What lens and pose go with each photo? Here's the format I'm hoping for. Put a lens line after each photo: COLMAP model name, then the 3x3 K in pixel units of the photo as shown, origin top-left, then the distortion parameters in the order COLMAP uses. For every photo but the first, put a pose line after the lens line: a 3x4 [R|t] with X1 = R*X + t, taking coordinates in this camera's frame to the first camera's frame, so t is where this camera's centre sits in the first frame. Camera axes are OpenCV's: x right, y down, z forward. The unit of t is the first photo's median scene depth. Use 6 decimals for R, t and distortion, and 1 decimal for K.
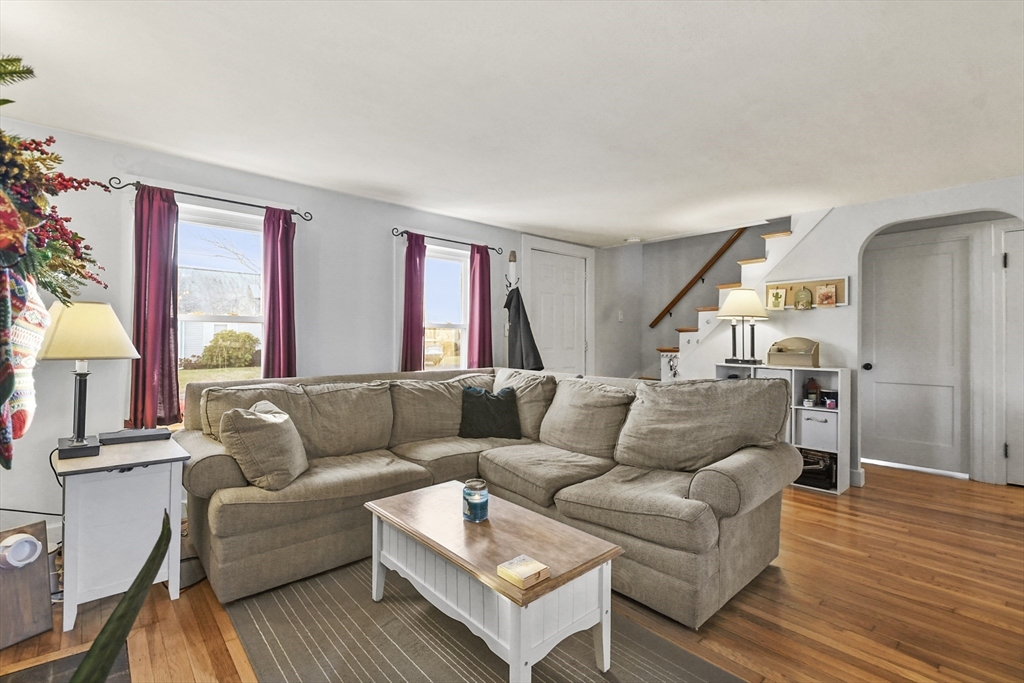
lens RADIAL K [[443.4, 0, 509.0], [0, 443.4, 343.3], [0, 0, 1]] dist [0.009660, -0.011824]
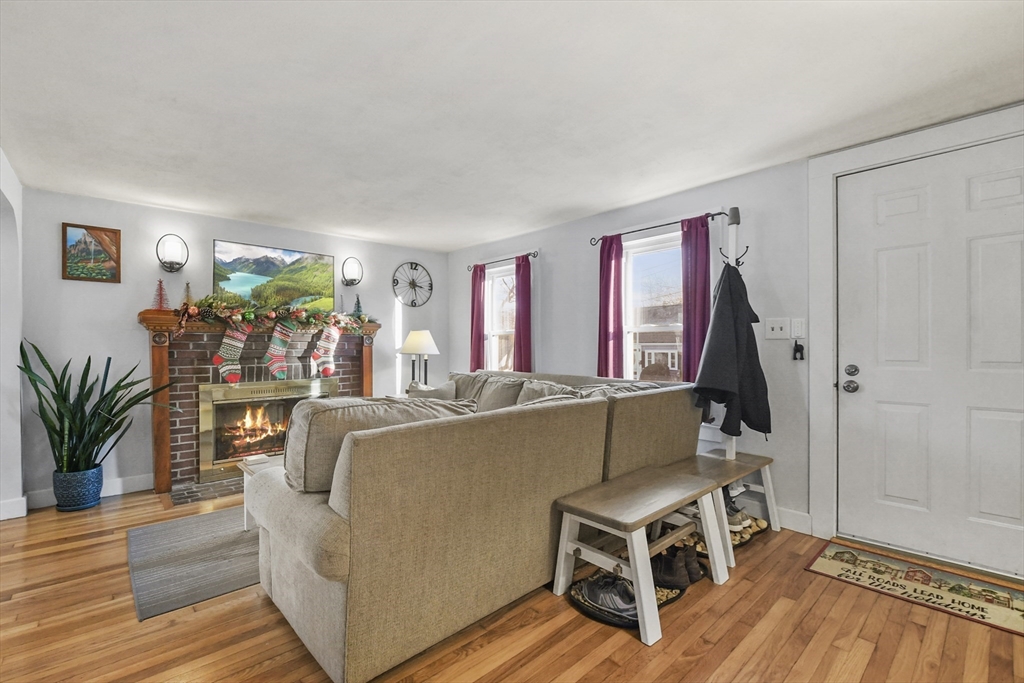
lens RADIAL K [[443.4, 0, 511.9], [0, 443.4, 345.8], [0, 0, 1]] dist [0.009660, -0.011824]
pose [[0.015634, 0.015561, -0.999757, 0.932792], [0.007839, 0.999846, 0.015685, -0.027746], [0.999847, -0.008082, 0.015510, 0.932141]]
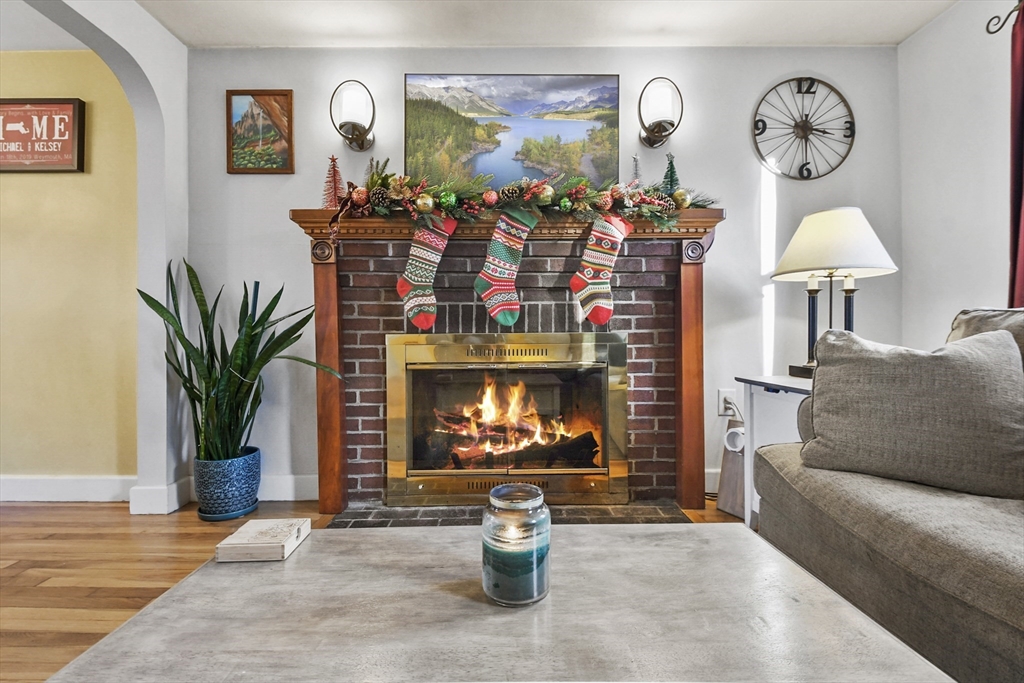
lens RADIAL K [[443.4, 0, 509.0], [0, 443.4, 346.3], [0, 0, 1]] dist [0.009660, -0.011824]
pose [[-0.662741, 0.027092, -0.748359, 0.112406], [0.019289, 0.999631, 0.019107, 0.098805], [0.748600, -0.001772, -0.663019, 0.705405]]
